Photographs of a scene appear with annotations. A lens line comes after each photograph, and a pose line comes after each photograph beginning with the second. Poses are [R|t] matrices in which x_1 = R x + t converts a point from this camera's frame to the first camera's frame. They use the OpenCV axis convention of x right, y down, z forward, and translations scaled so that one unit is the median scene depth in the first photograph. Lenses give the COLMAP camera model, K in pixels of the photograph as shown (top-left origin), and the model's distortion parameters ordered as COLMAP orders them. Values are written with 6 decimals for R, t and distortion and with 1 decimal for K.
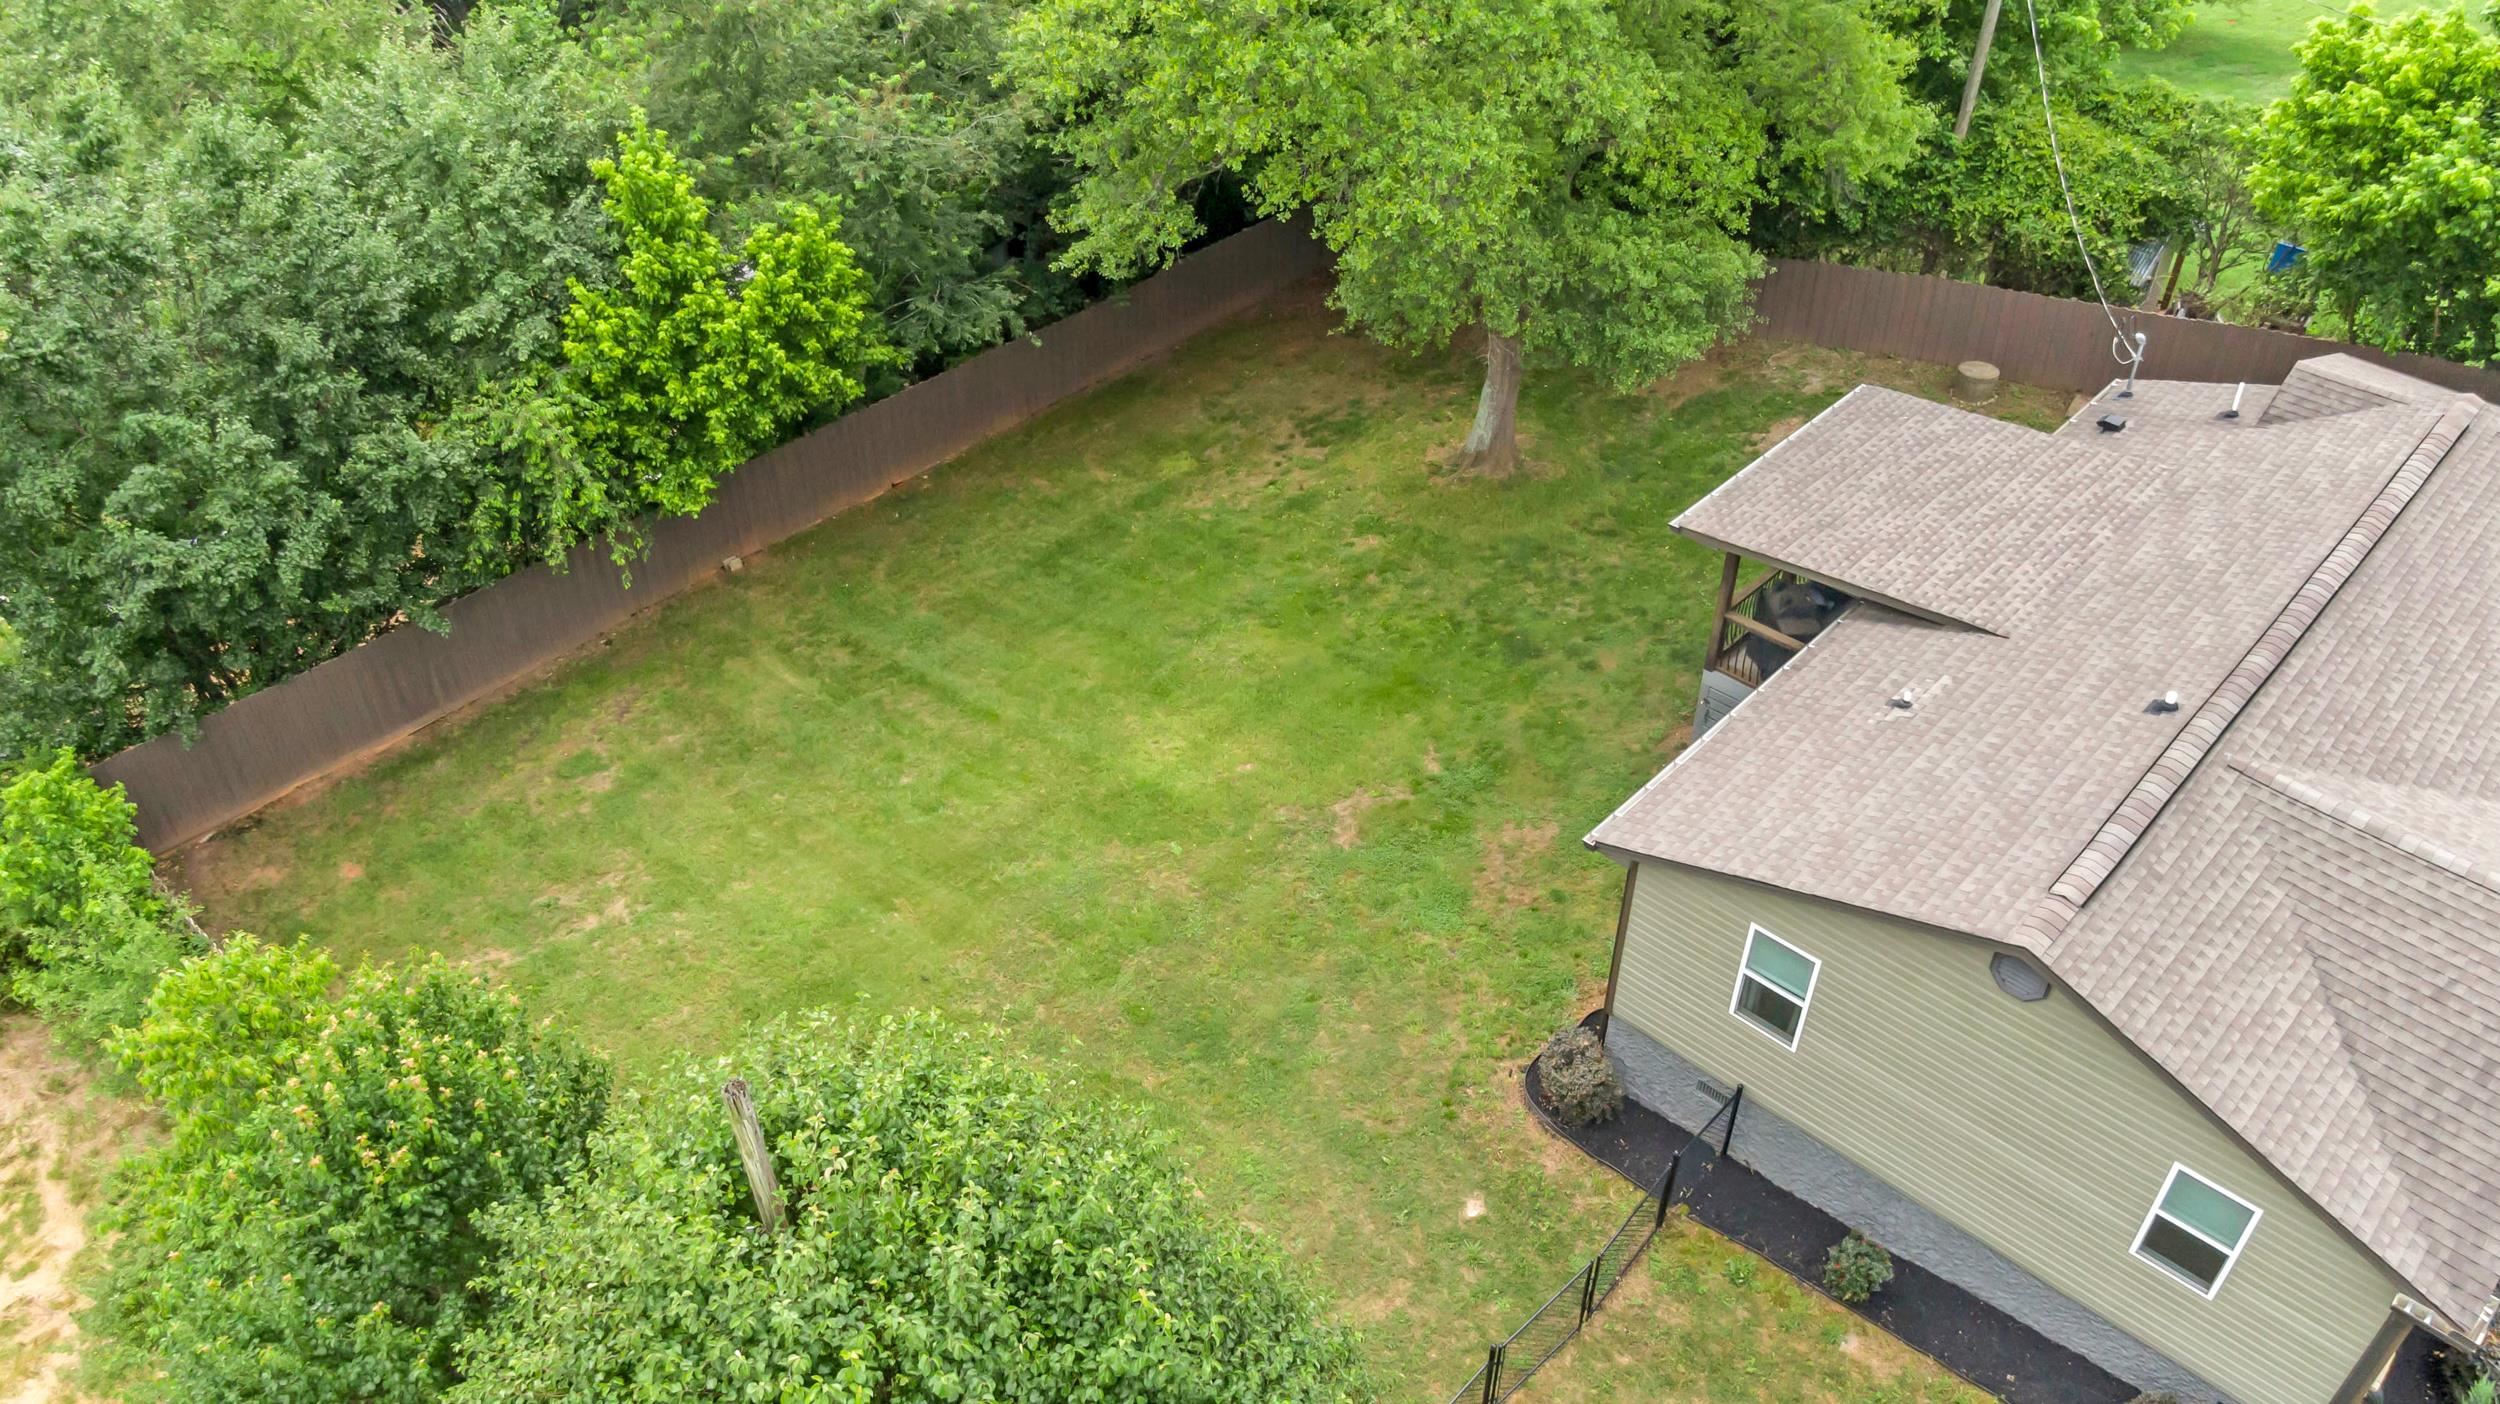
lens RADIAL K [[1791.5, 0, 1250.0], [0, 1791.5, 702.0], [0, 0, 1]] dist [0.022210, -0.106784]
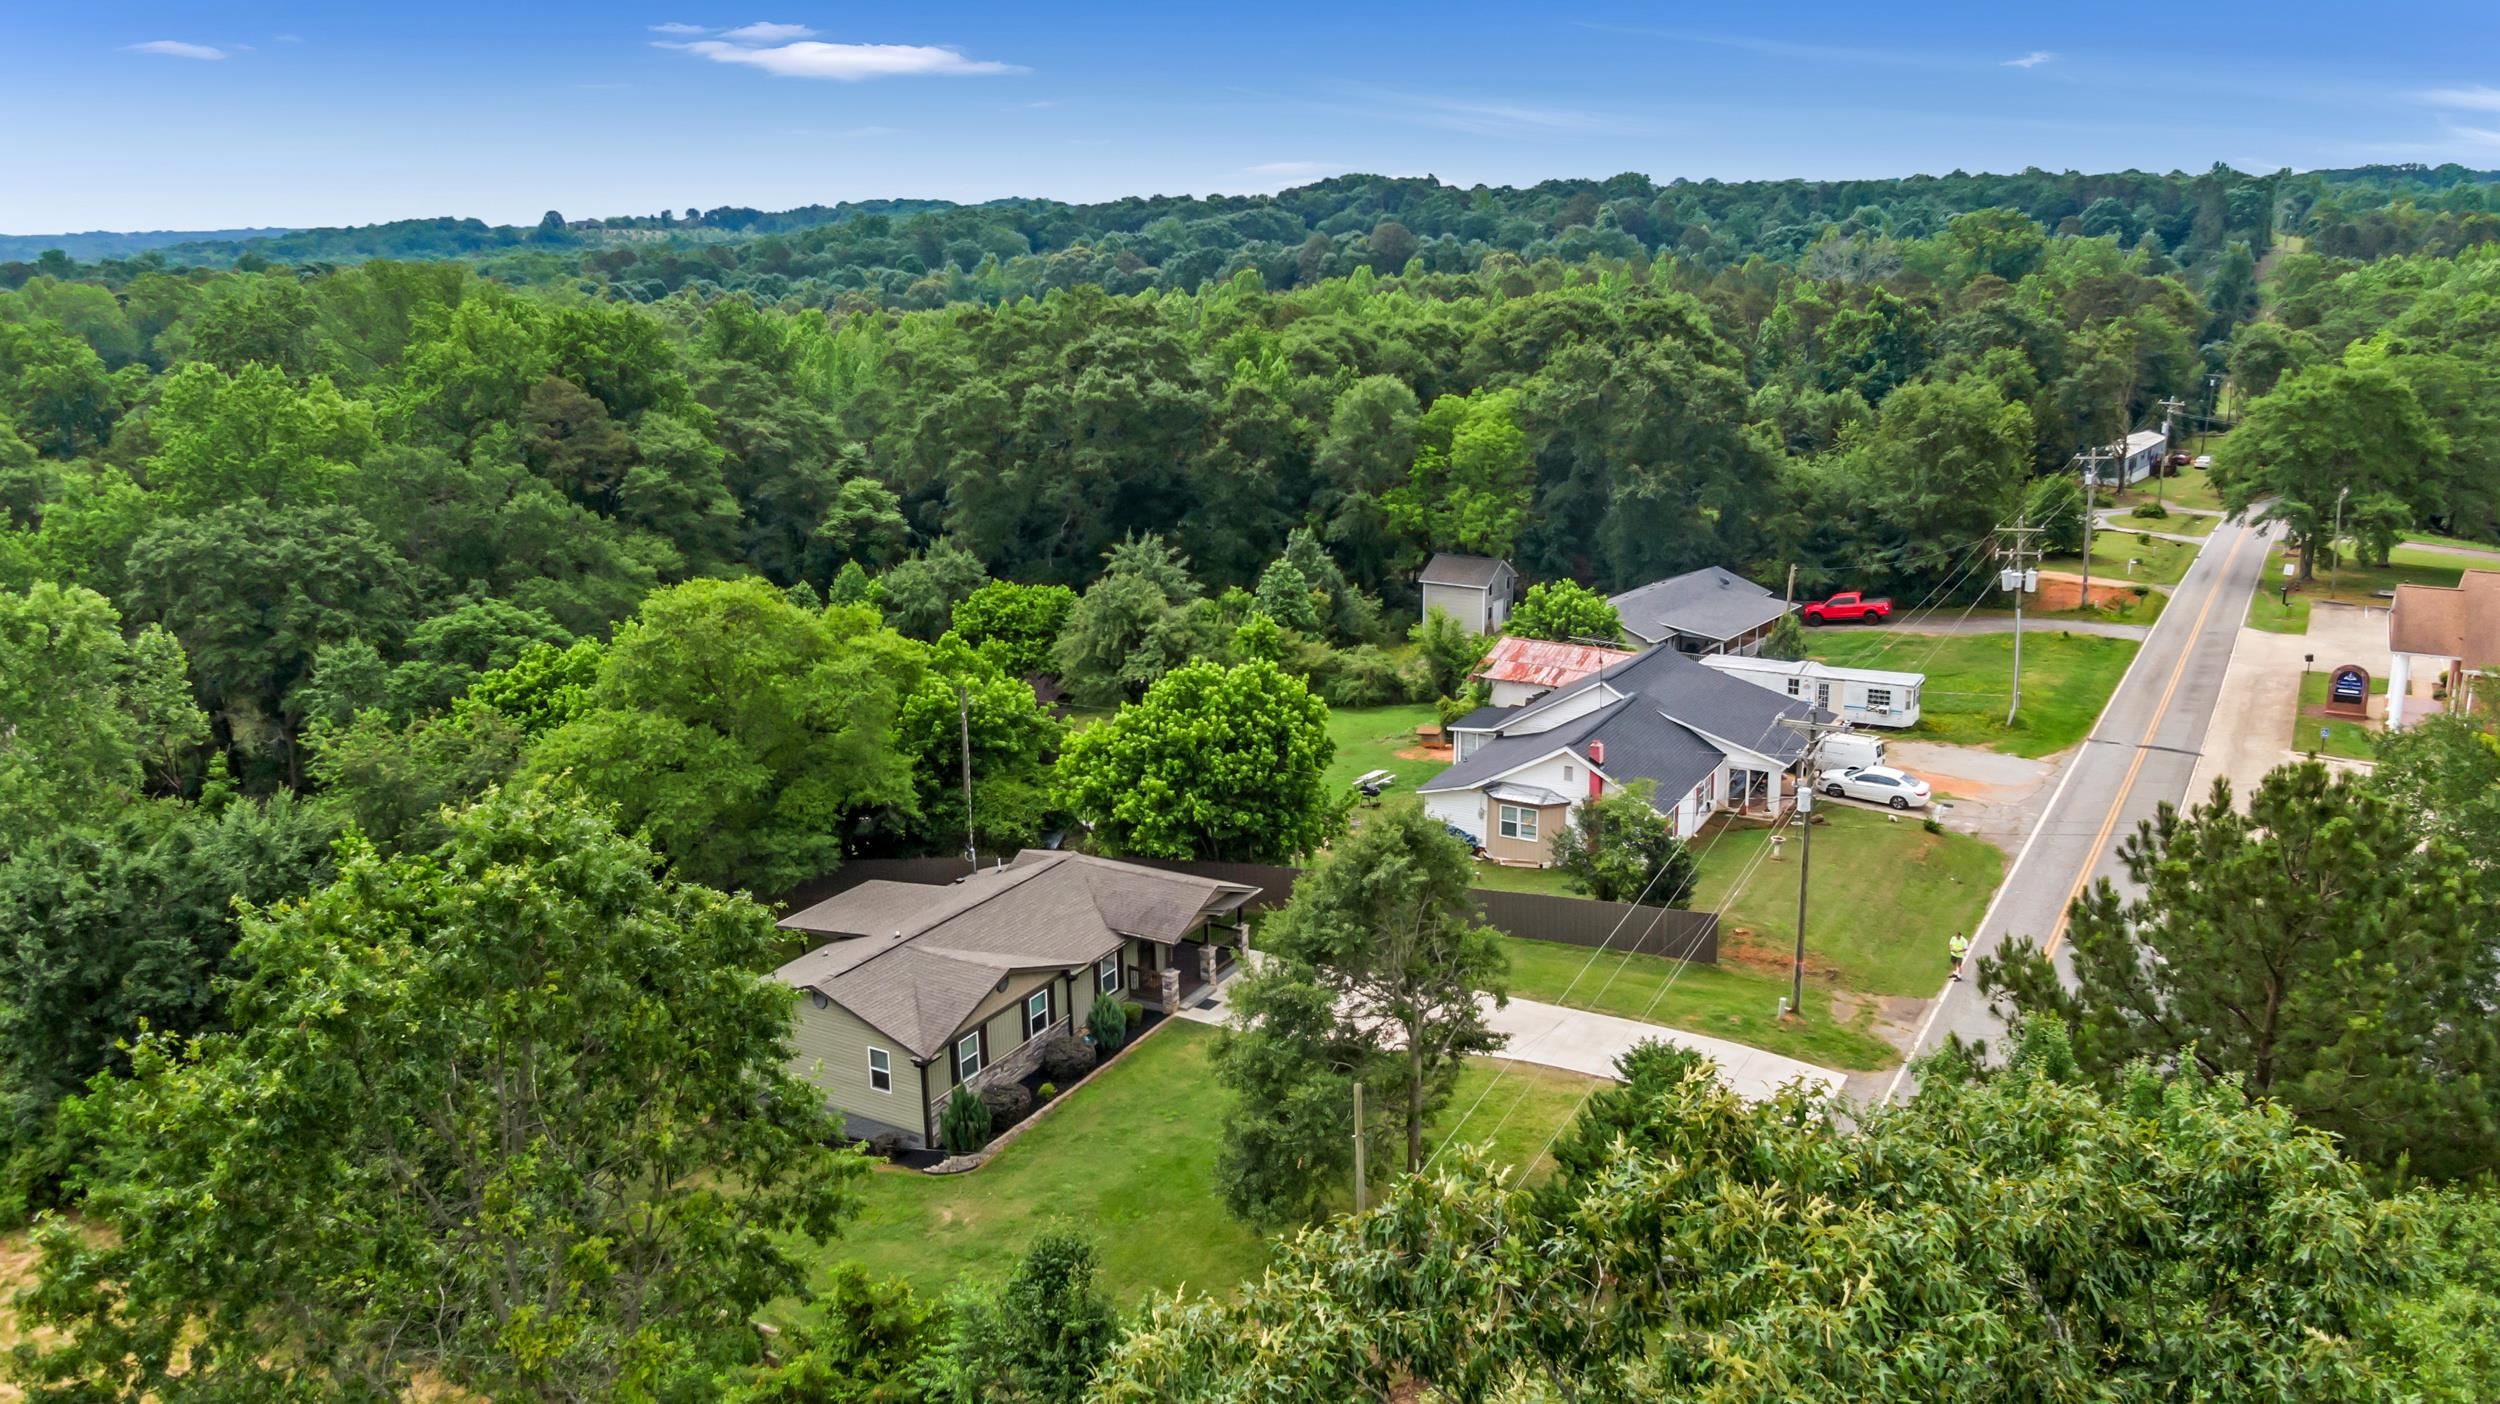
lens RADIAL K [[1791.5, 0, 1250.0], [0, 1791.5, 702.0], [0, 0, 1]] dist [0.022210, -0.106784]
pose [[0.971935, -0.066570, 0.225633, 0.333655], [0.153635, 0.905958, -0.394507, 0.738870], [-0.178152, 0.418100, 0.890760, -1.594306]]
